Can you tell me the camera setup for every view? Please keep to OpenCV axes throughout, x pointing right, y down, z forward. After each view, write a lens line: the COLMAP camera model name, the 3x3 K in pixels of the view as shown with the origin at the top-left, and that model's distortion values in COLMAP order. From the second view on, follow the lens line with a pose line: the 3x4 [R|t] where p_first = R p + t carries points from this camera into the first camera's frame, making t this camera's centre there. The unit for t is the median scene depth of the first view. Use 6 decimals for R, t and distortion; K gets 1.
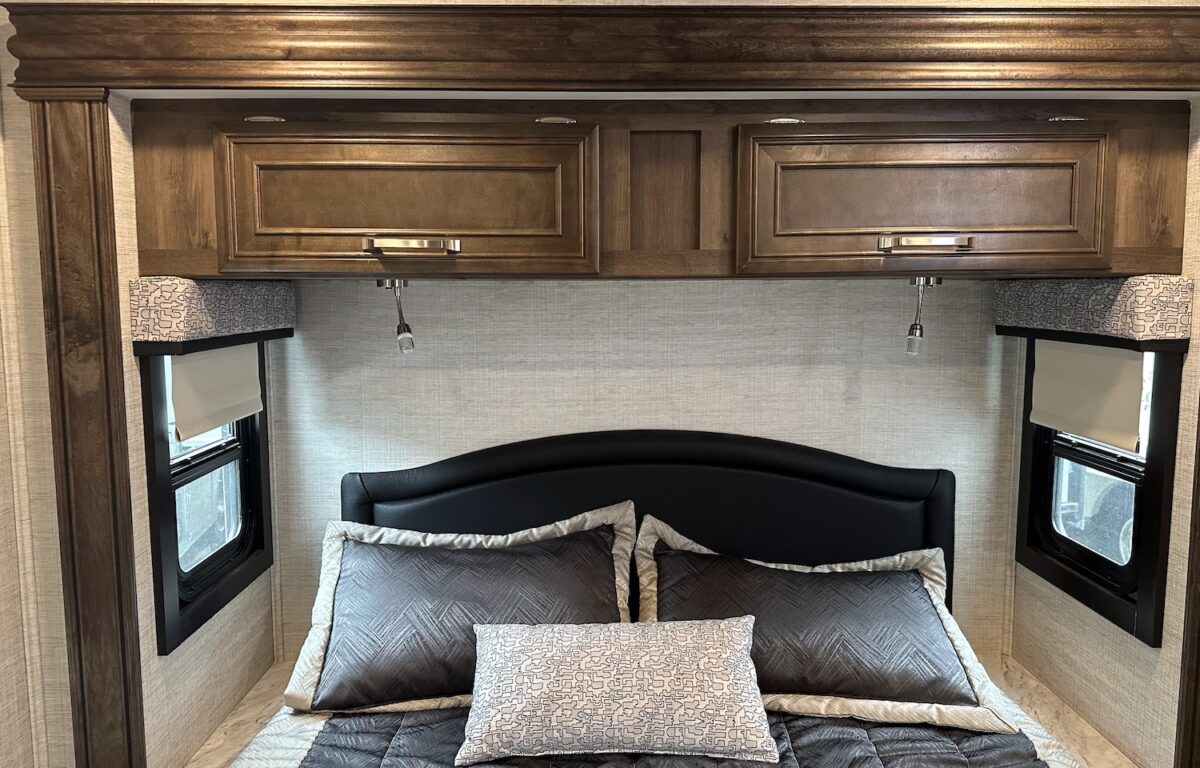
lens RADIAL K [[848.6, 0, 595.0], [0, 848.6, 381.6], [0, 0, 1]] dist [0.055398, -0.067057]
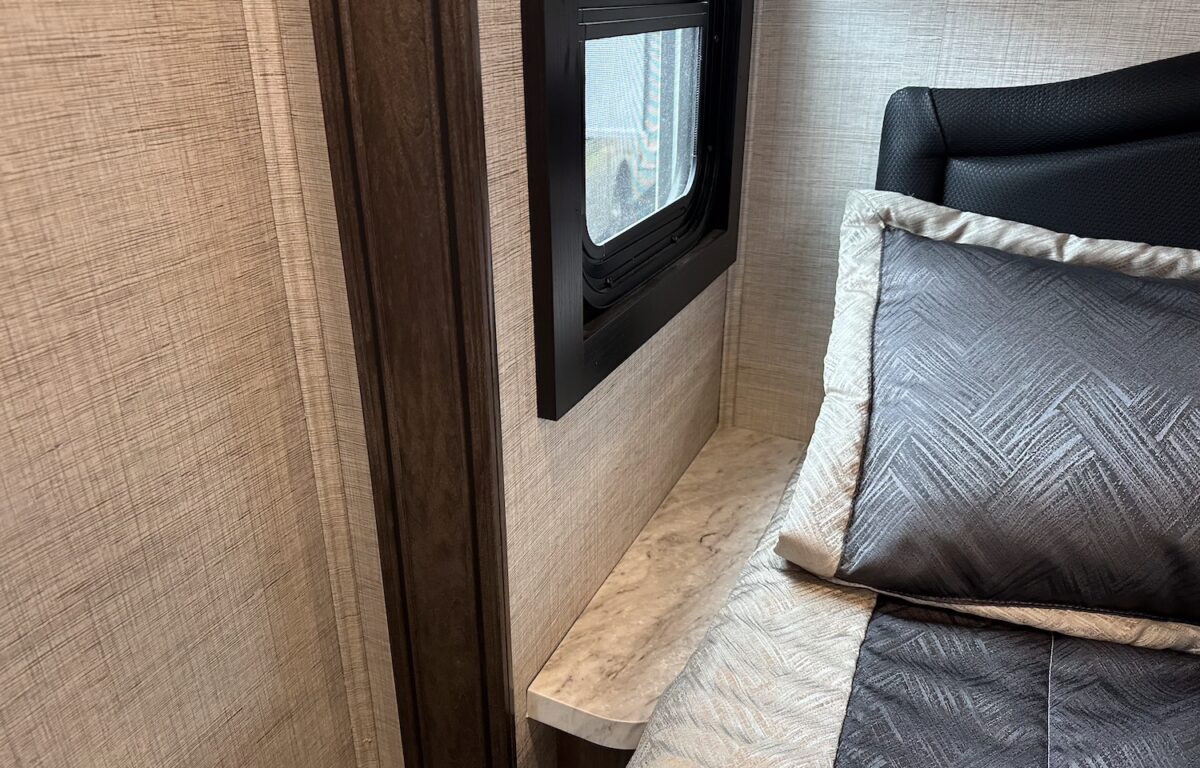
lens RADIAL K [[935.4, 0, 571.8], [0, 935.4, 386.4], [0, 0, 1]] dist [-0.034779, -0.000089]
pose [[0.895967, 0.168515, -0.410908, -0.260368], [-0.036146, 0.949817, 0.310711, 0.133534], [0.442647, -0.263534, 0.857096, 0.522806]]
